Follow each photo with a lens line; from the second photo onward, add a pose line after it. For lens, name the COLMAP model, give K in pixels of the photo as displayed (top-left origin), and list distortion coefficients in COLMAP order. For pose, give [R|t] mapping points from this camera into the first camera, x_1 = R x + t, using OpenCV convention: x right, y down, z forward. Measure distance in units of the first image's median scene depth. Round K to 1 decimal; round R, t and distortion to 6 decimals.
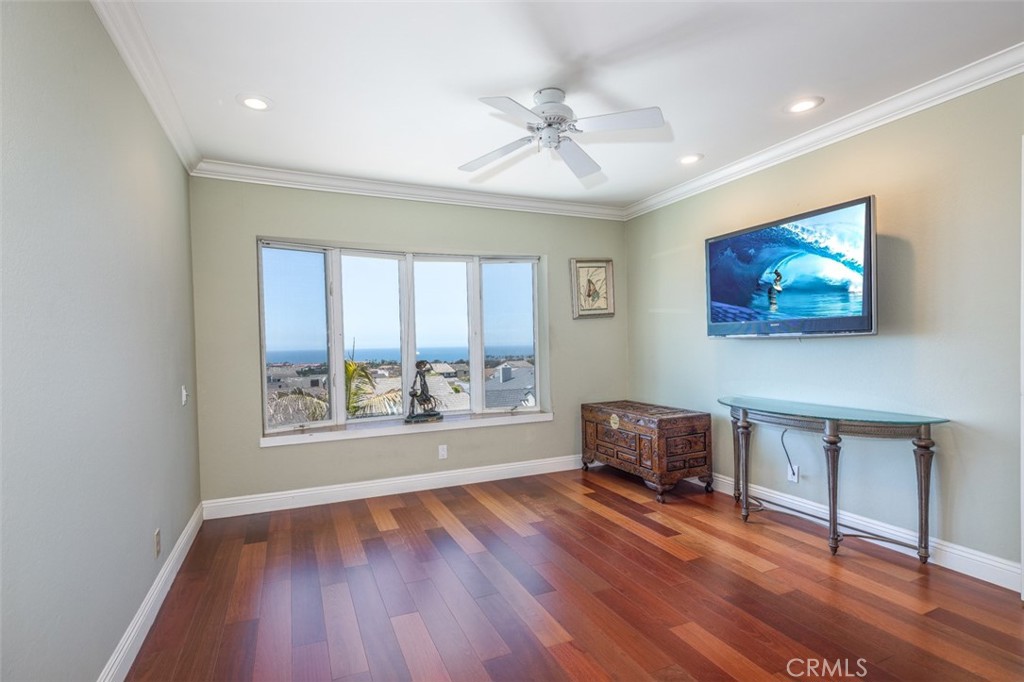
lens RADIAL K [[477.5, 0, 507.3], [0, 477.5, 339.8], [0, 0, 1]] dist [0.000955, -0.000976]
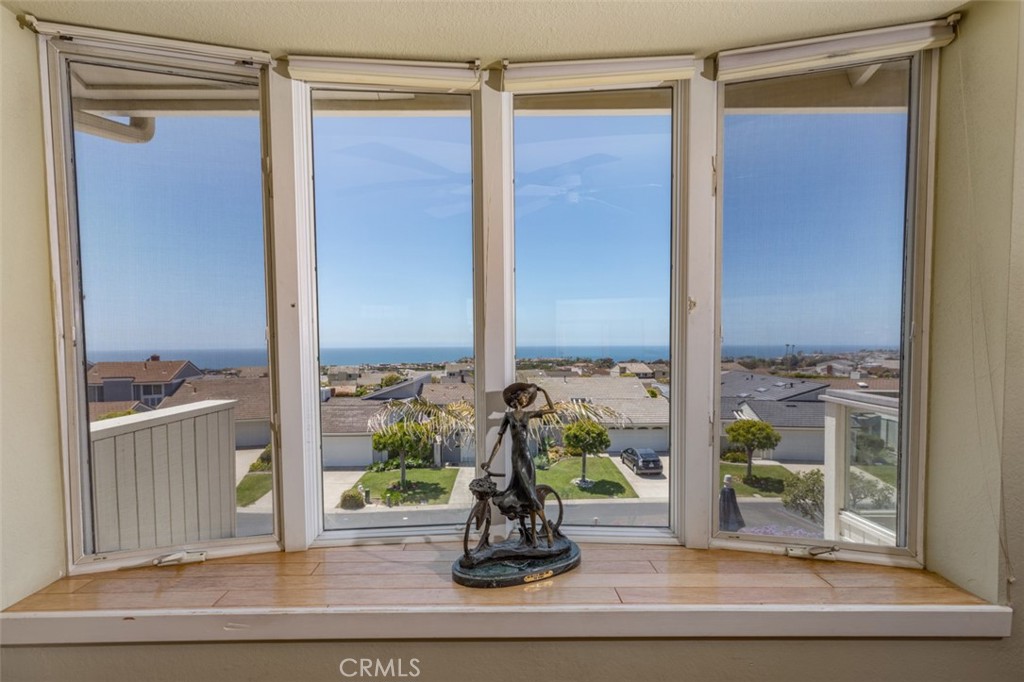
lens RADIAL K [[477.5, 0, 510.6], [0, 477.5, 339.8], [0, 0, 1]] dist [0.000955, -0.000976]
pose [[0.921226, 0.010865, -0.388877, -0.053541], [-0.009231, 0.999939, 0.006069, 0.010415], [0.388919, -0.002001, 0.921270, 0.689942]]
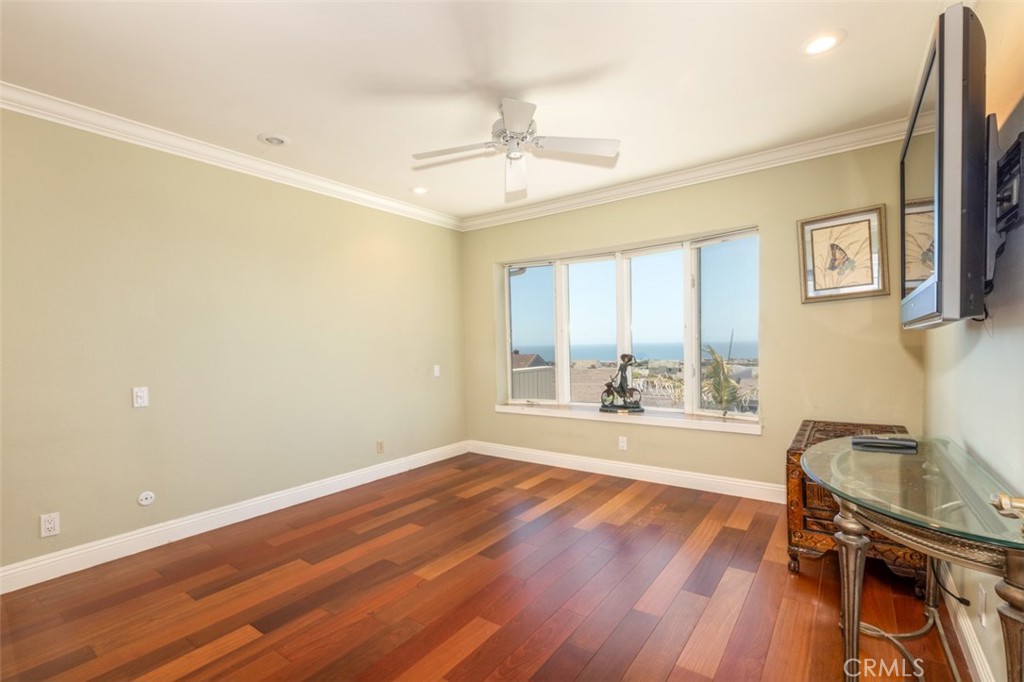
lens RADIAL K [[477.5, 0, 506.0], [0, 477.5, 350.4], [0, 0, 1]] dist [0.000955, -0.000976]
pose [[0.490592, 0.021469, -0.871125, 0.603729], [0.020263, 0.999145, 0.036035, -0.008050], [0.871154, -0.035330, 0.489738, 0.266907]]
